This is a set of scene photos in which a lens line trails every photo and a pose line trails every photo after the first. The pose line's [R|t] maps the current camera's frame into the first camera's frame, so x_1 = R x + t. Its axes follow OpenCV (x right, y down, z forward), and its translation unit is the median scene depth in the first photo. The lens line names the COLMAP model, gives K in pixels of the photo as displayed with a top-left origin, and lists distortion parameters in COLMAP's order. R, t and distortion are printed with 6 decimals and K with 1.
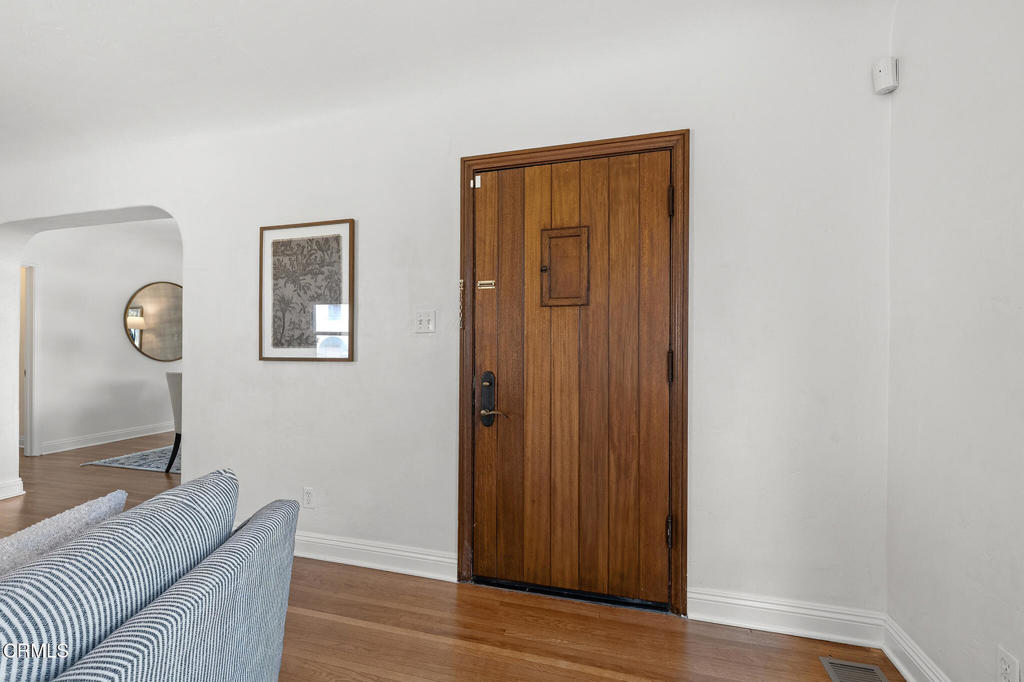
lens RADIAL K [[439.5, 0, 512.5], [0, 439.5, 345.0], [0, 0, 1]] dist [-0.001976, 0.000047]
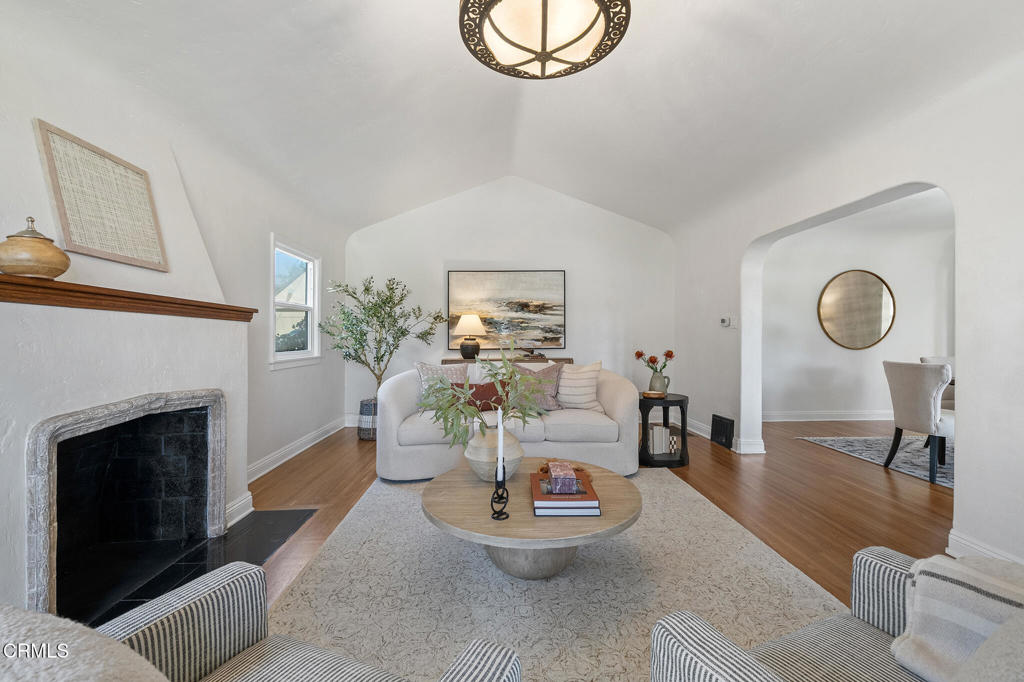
lens RADIAL K [[418.7, 0, 513.2], [0, 418.7, 341.2], [0, 0, 1]] dist [-0.001423, -0.000082]
pose [[0.302472, 0.007178, -0.953131, -0.158382], [0.011644, 0.999869, 0.011225, -0.001464], [0.953087, -0.014493, 0.302349, -0.035623]]
